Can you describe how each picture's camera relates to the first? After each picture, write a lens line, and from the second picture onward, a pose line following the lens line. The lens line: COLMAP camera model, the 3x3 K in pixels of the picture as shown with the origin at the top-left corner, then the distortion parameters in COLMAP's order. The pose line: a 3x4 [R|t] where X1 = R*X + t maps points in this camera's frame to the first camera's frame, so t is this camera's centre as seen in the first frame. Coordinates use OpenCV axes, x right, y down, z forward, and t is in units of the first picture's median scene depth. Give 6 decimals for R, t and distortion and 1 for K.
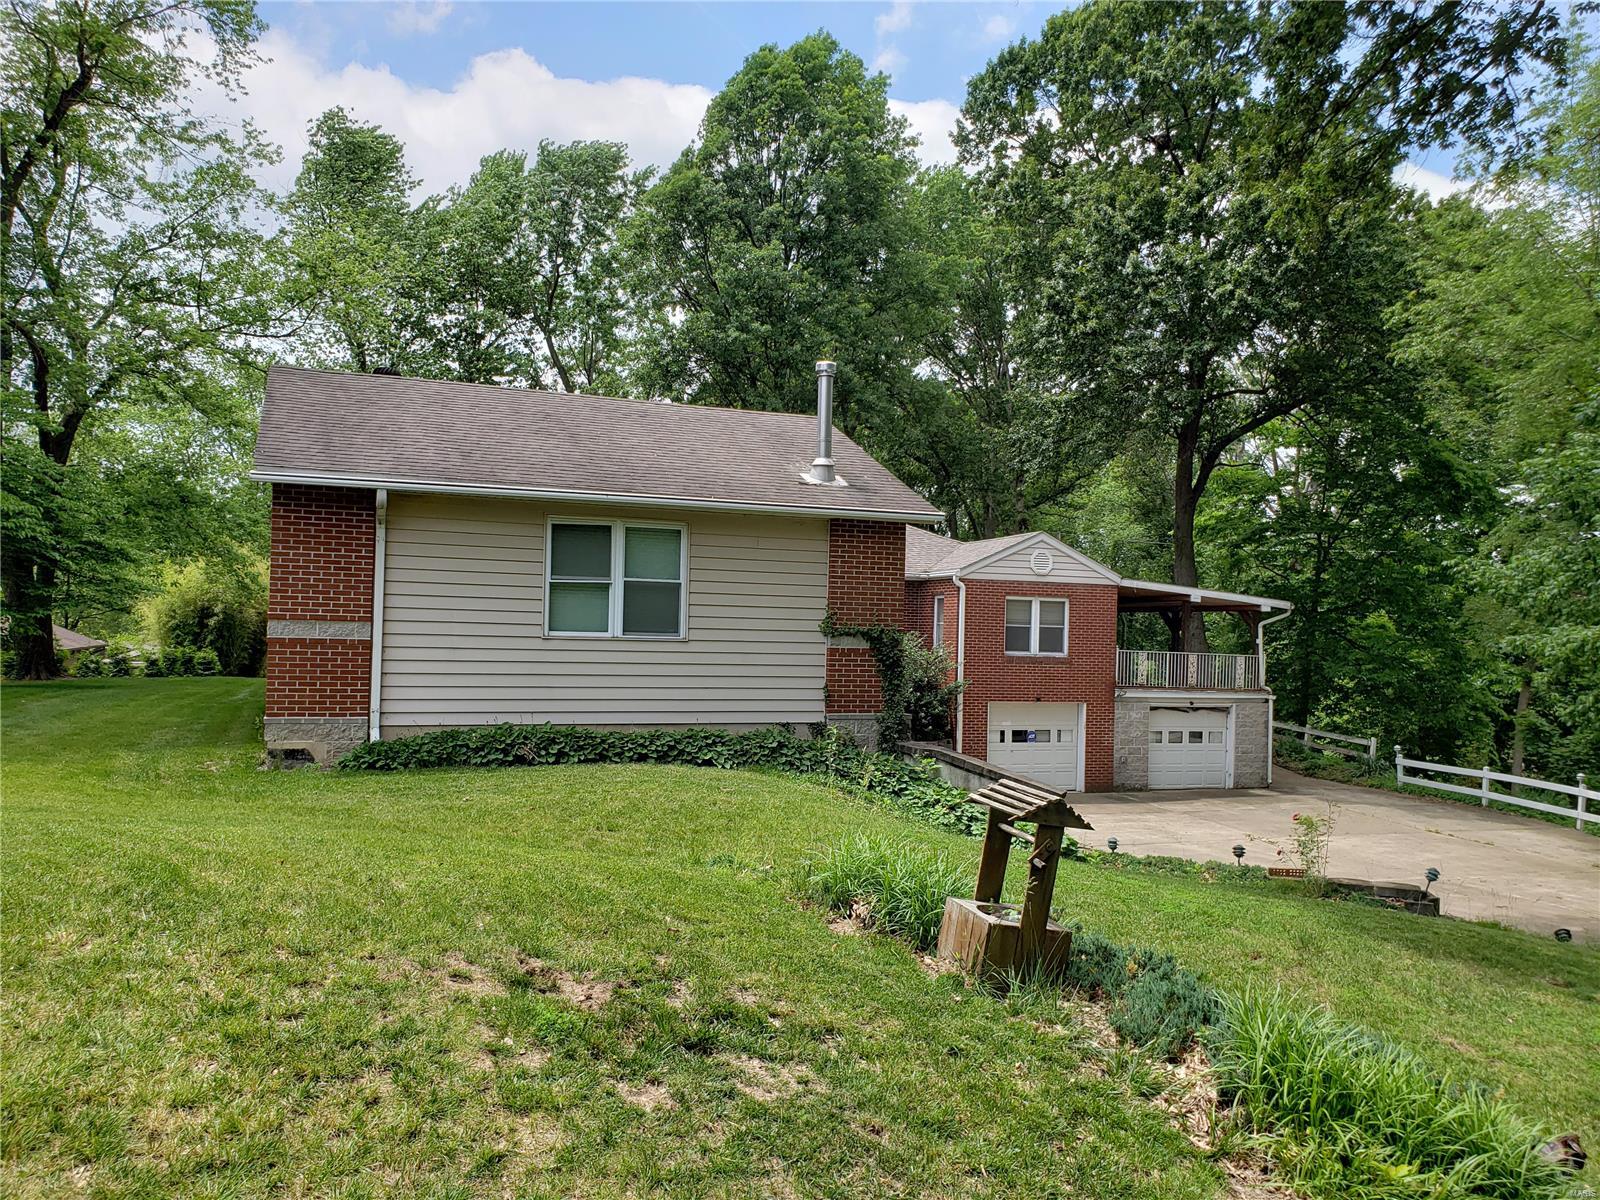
lens RADIAL K [[1213.4, 0, 735.2], [0, 1213.4, 597.3], [0, 0, 1]] dist [0.066702, 0.001584]
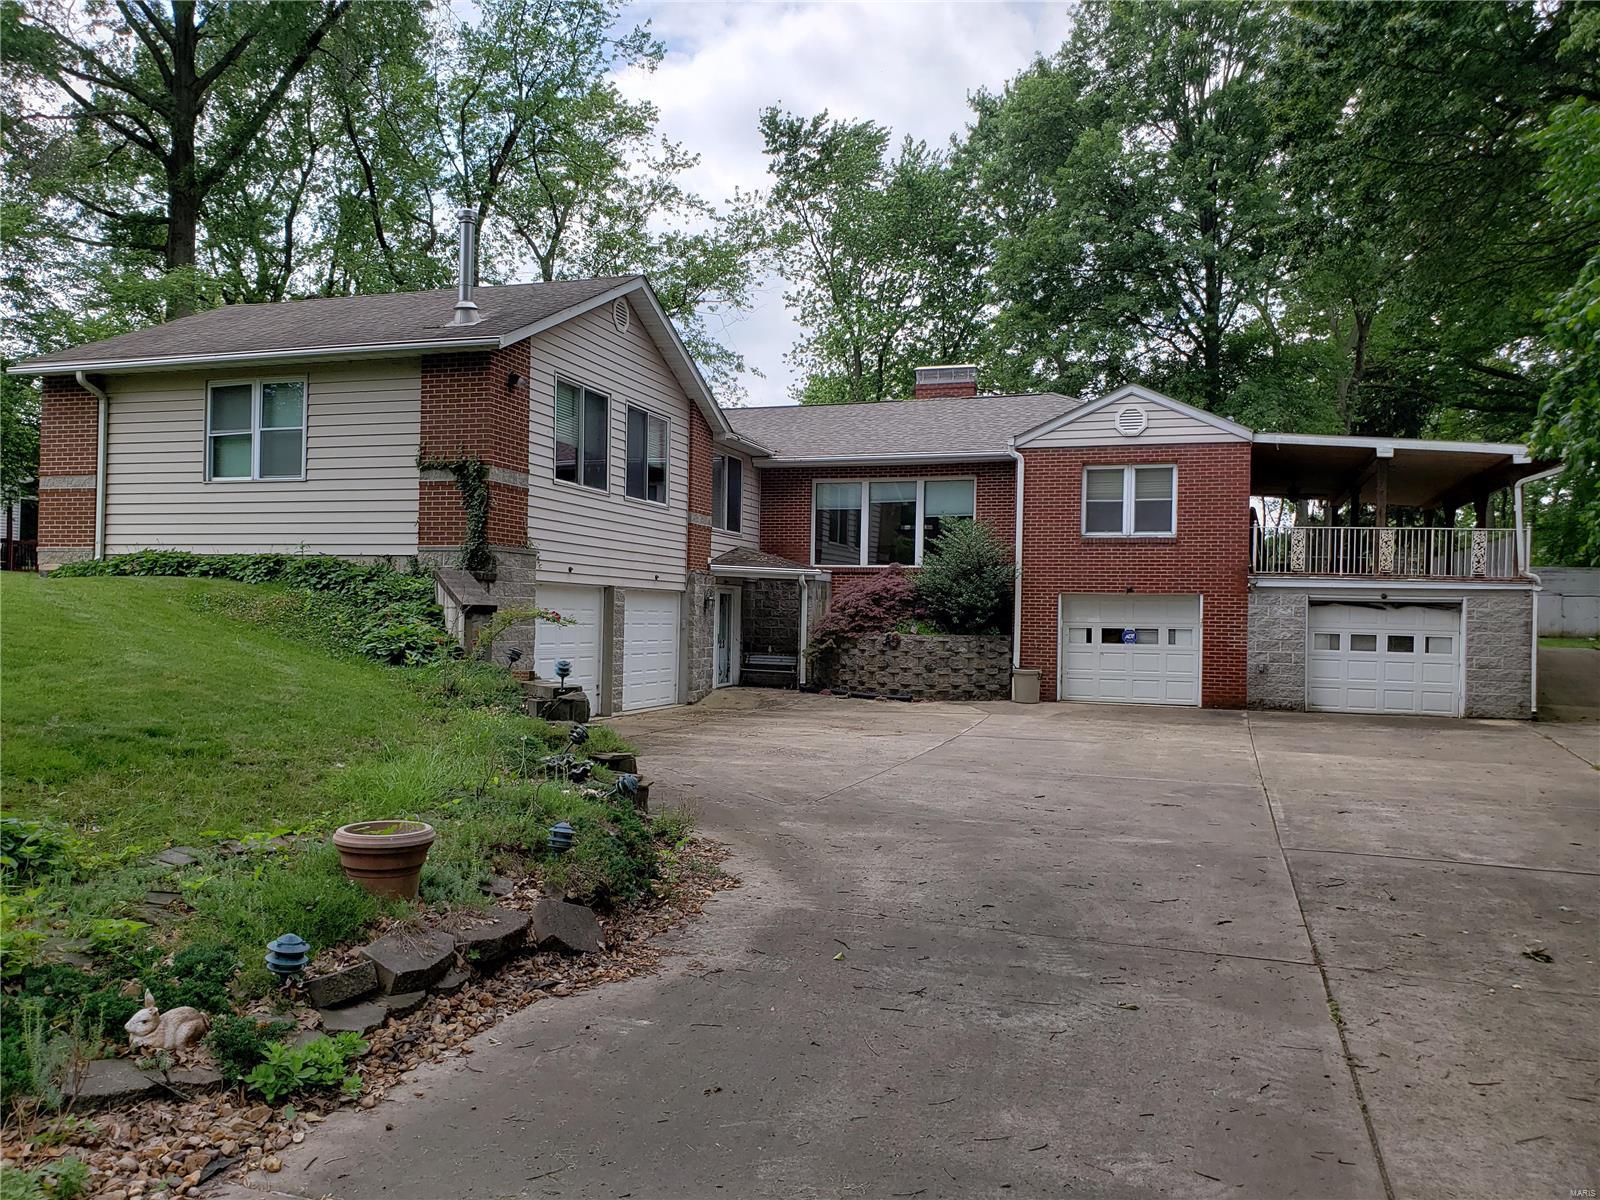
lens RADIAL K [[1214.8, 0, 795.1], [0, 1214.8, 593.6], [0, 0, 1]] dist [-0.001196, 0.013569]
pose [[0.789237, -0.020902, -0.613733, 0.566951], [0.017837, 0.999779, -0.011111, 0.091026], [0.613830, -0.002178, 0.789435, 0.225170]]
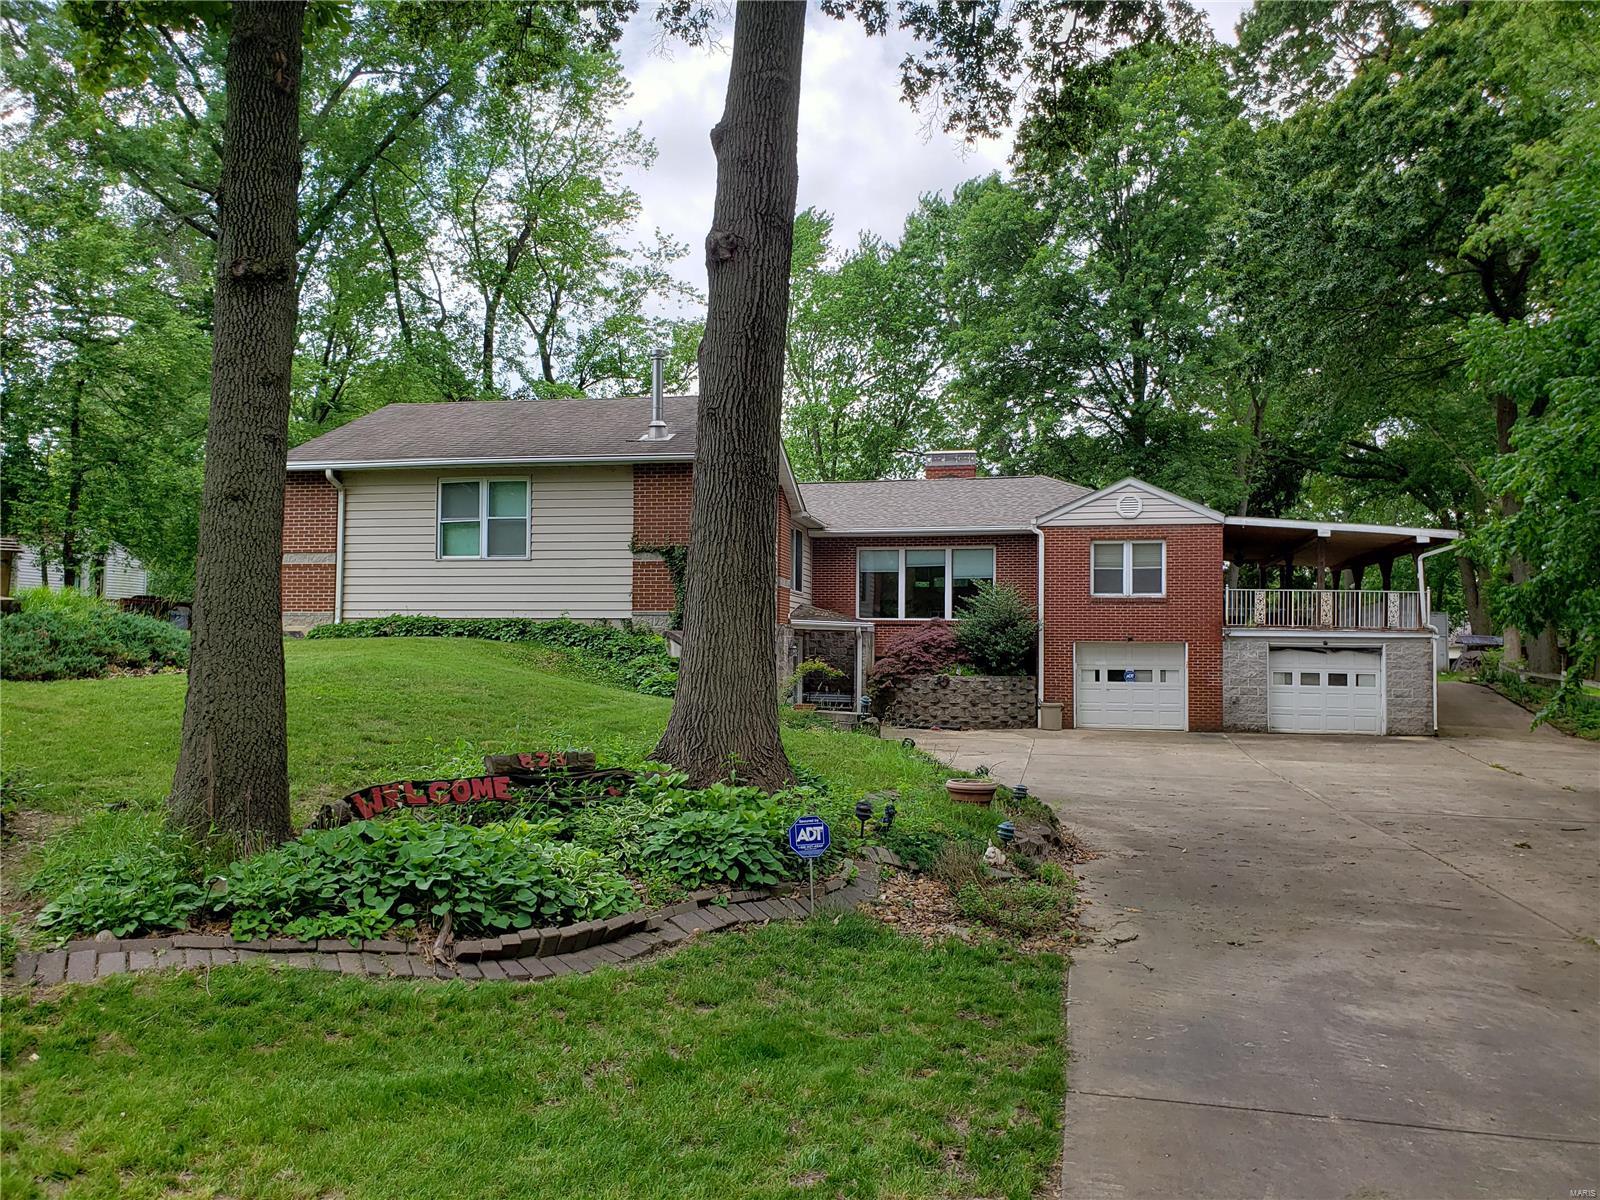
lens RADIAL K [[1214.8, 0, 795.1], [0, 1214.8, 593.6], [0, 0, 1]] dist [-0.001196, 0.013569]
pose [[0.850016, -0.042993, -0.524999, 0.545492], [0.025109, 0.998838, -0.041142, 0.080382], [0.526158, 0.021789, 0.850108, -0.018171]]
